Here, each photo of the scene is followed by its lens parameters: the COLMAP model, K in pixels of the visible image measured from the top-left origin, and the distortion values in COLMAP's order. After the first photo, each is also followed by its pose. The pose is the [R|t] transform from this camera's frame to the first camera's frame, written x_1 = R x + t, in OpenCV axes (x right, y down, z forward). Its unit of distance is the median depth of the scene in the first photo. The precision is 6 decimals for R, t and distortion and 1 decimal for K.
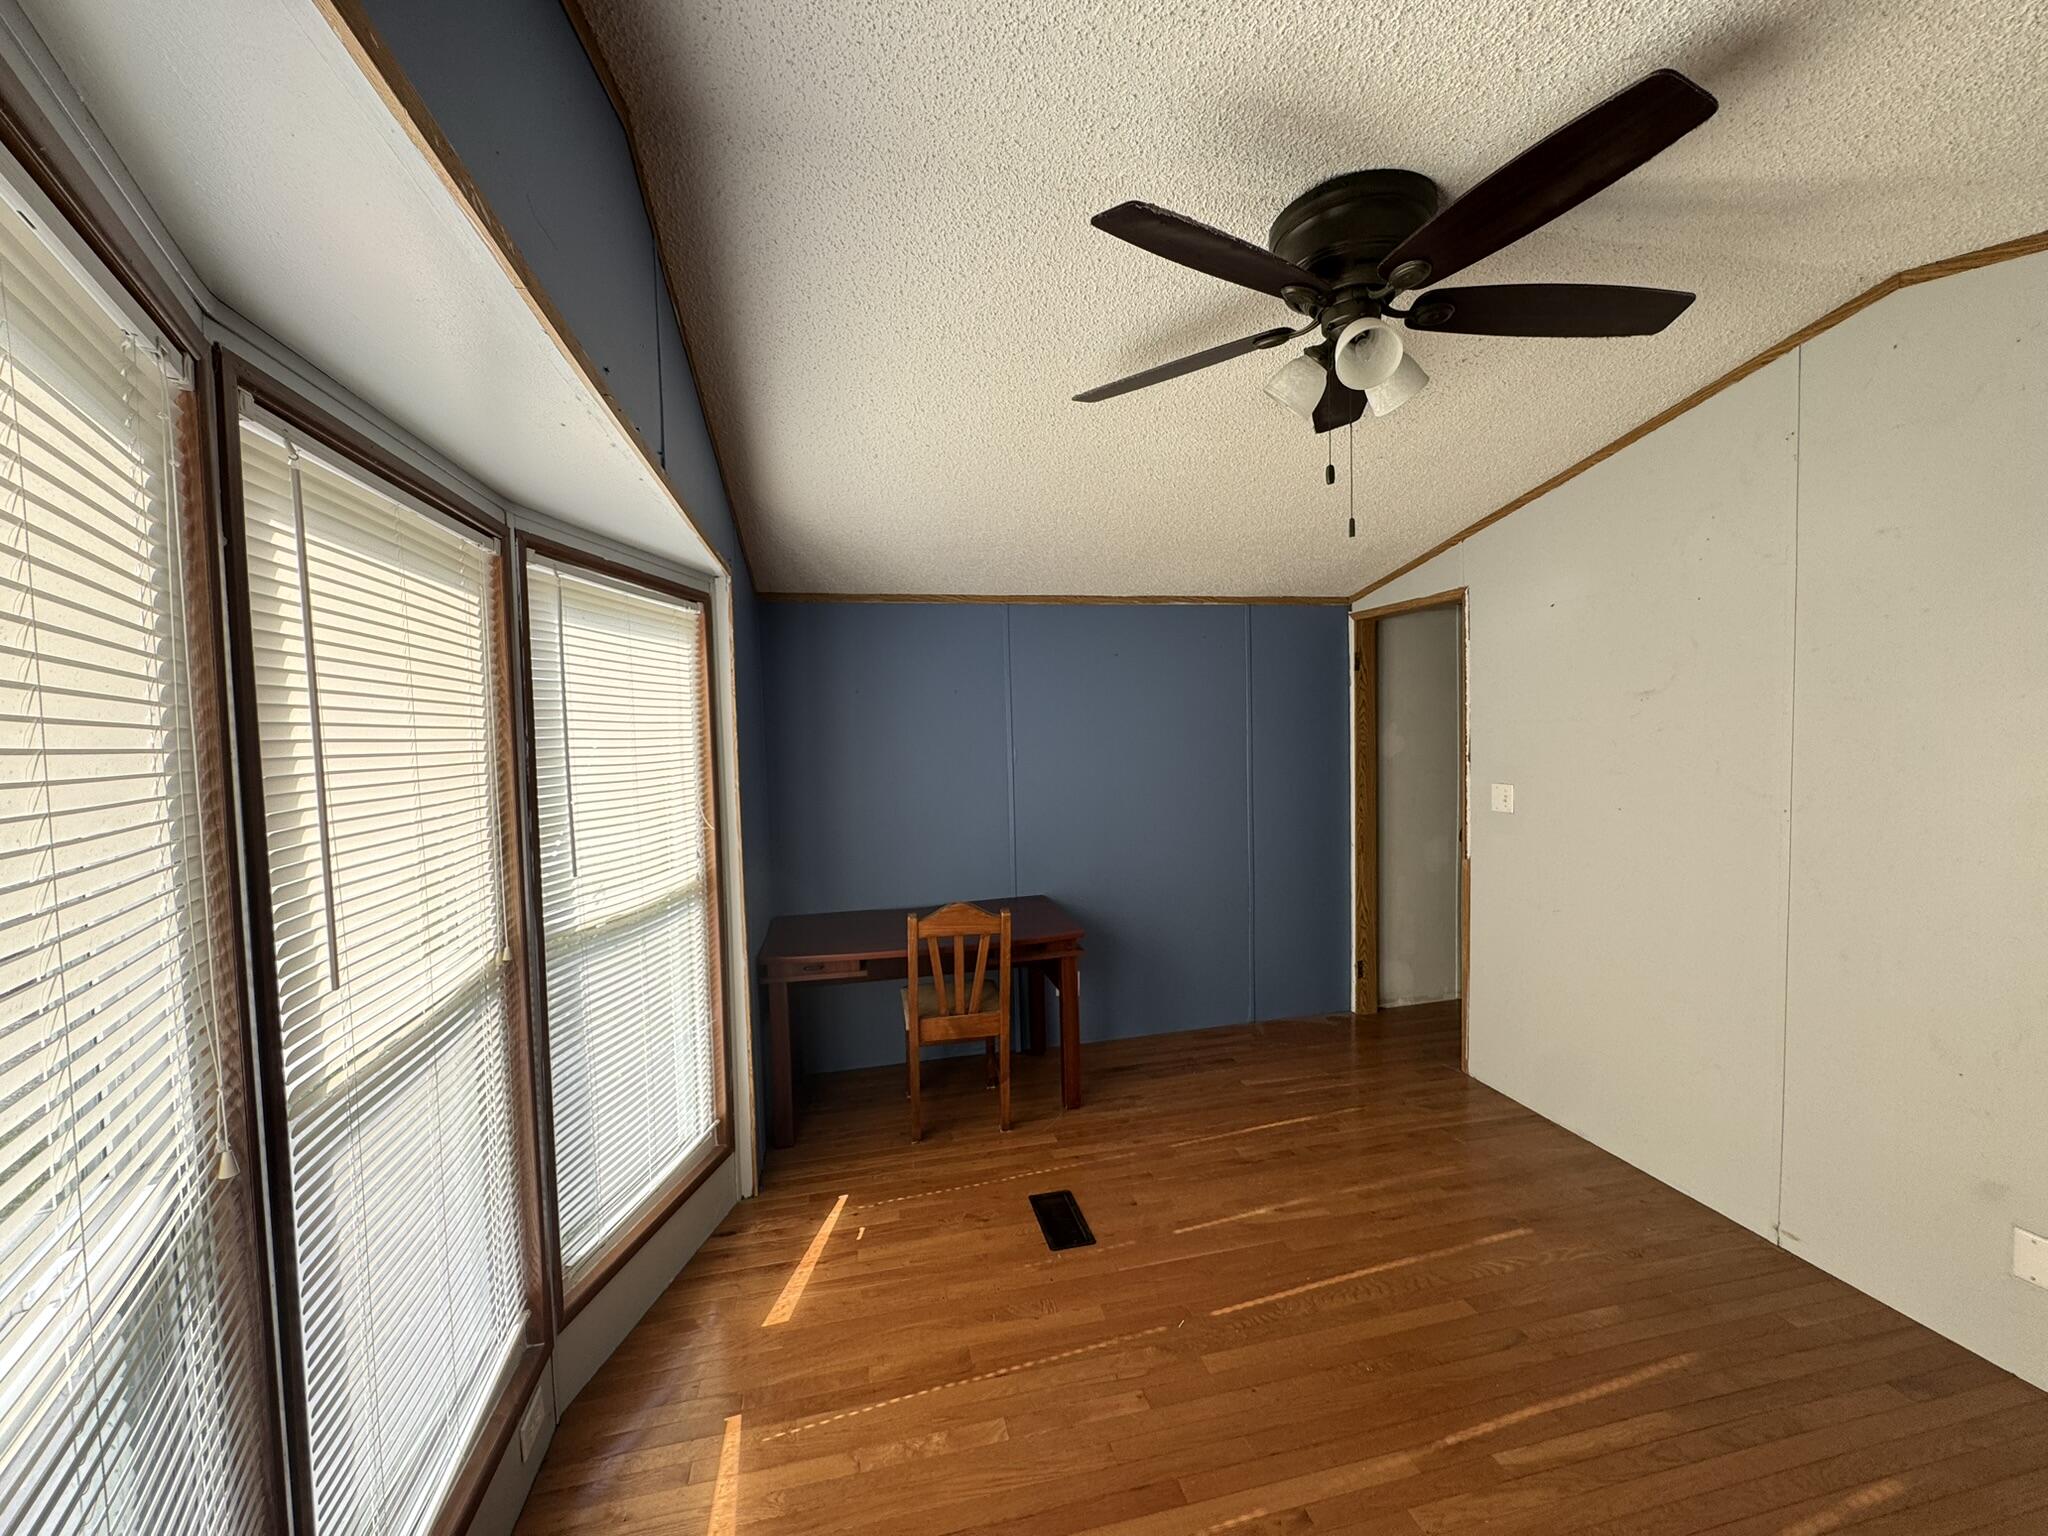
lens RADIAL K [[816.0, 0, 1022.7], [0, 816.0, 767.0], [0, 0, 1]] dist [-0.003293, 0.000277]
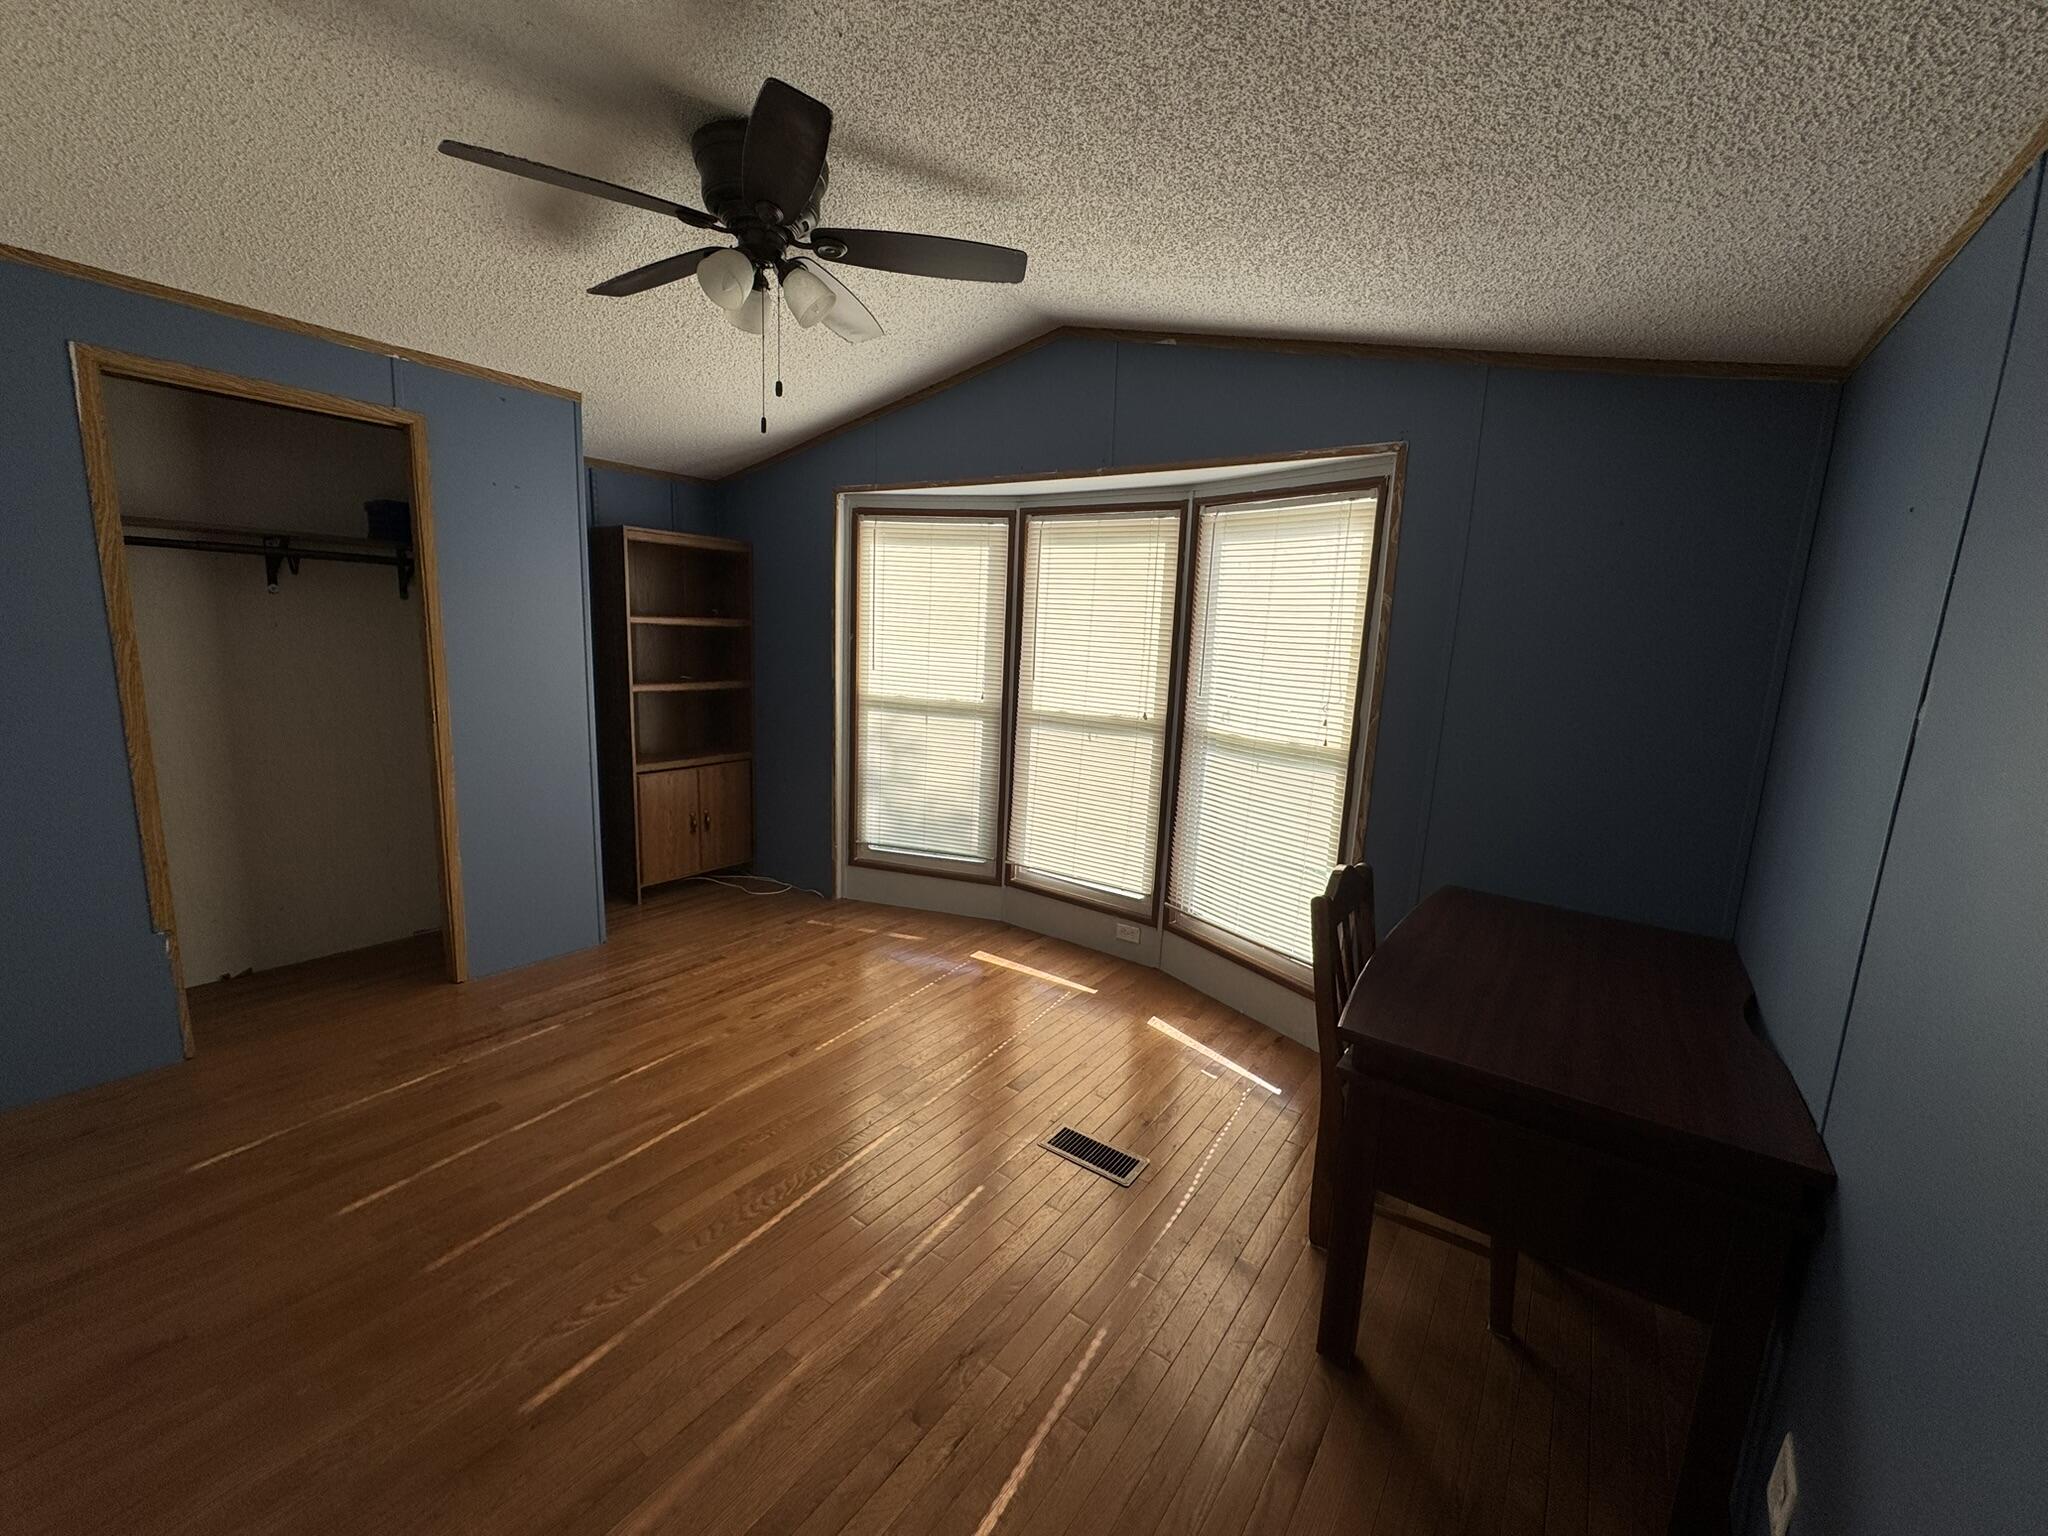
lens RADIAL K [[816.0, 0, 1022.7], [0, 816.0, 767.0], [0, 0, 1]] dist [-0.003293, 0.000277]
pose [[-0.746821, 0.107535, -0.656274, 0.842719], [-0.056651, 0.972966, 0.223894, -0.082204], [0.662608, 0.204387, -0.720539, 1.946693]]
